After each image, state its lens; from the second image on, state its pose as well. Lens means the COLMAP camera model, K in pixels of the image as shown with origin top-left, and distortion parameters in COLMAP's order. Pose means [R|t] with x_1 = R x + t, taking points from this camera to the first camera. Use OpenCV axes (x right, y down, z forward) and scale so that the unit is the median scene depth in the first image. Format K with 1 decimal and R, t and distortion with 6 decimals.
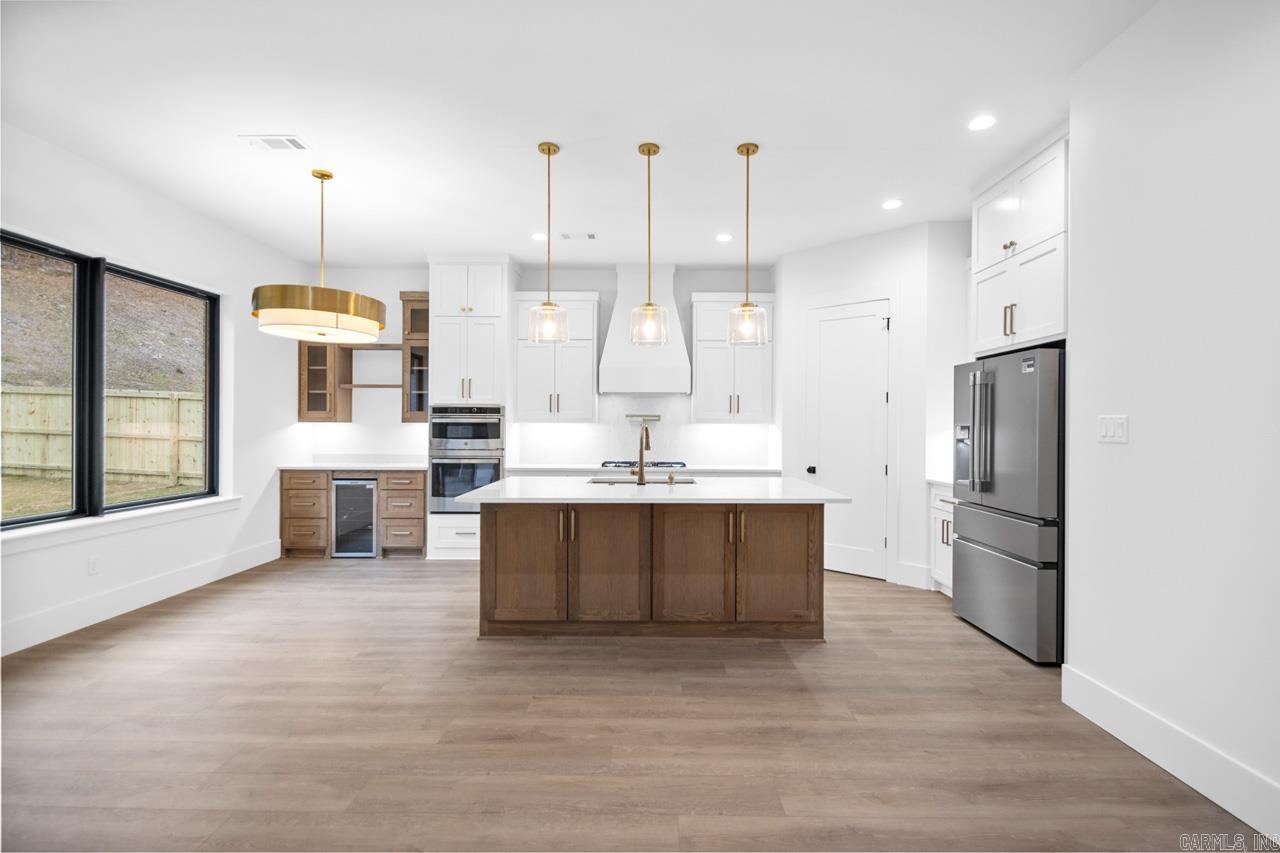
lens RADIAL K [[600.7, 0, 647.7], [0, 600.7, 427.5], [0, 0, 1]] dist [0.018832, -0.017154]
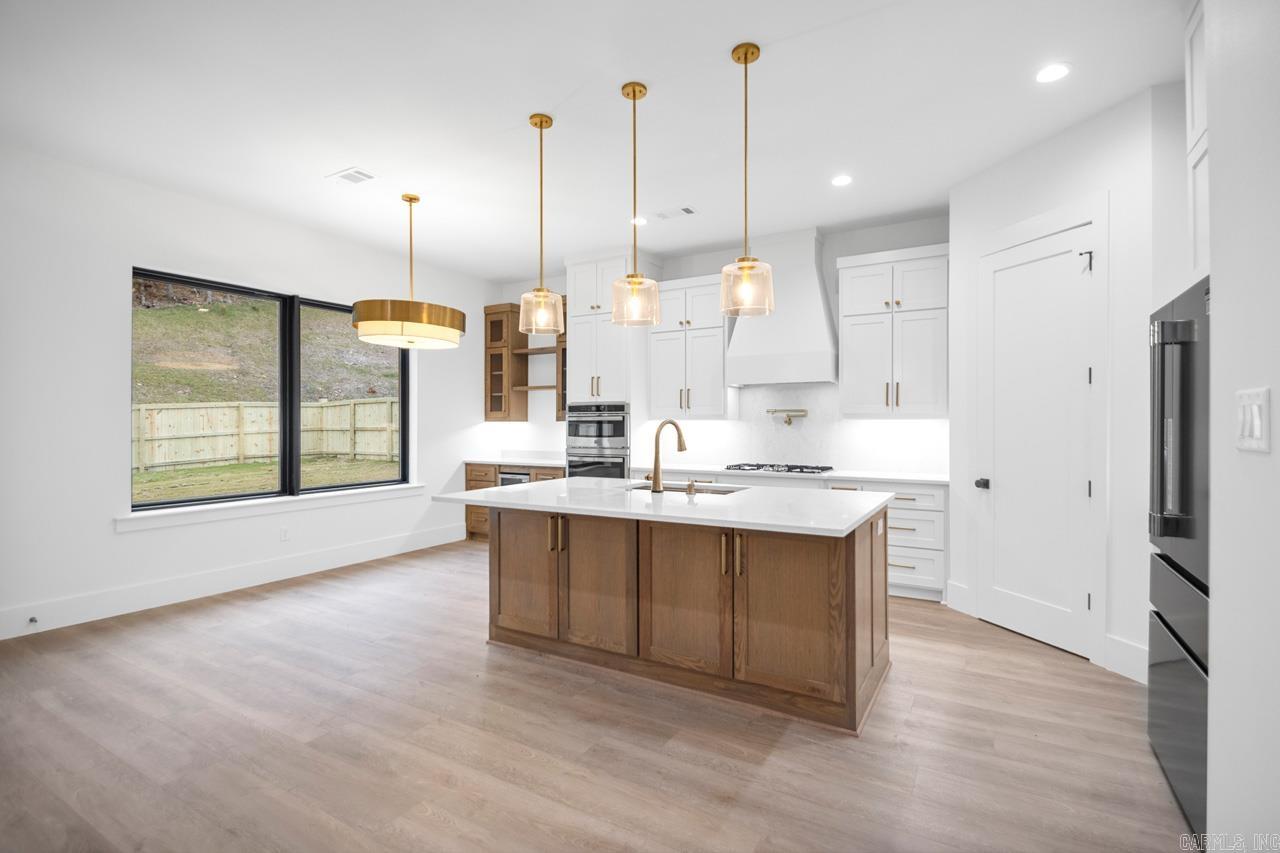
lens RADIAL K [[600.7, 0, 647.7], [0, 600.7, 423.2], [0, 0, 1]] dist [0.018832, -0.017154]
pose [[0.866704, -0.006500, -0.498781, 0.397029], [0.003917, 0.999973, -0.006225, 0.003878], [0.498808, 0.003442, 0.866706, 0.263230]]
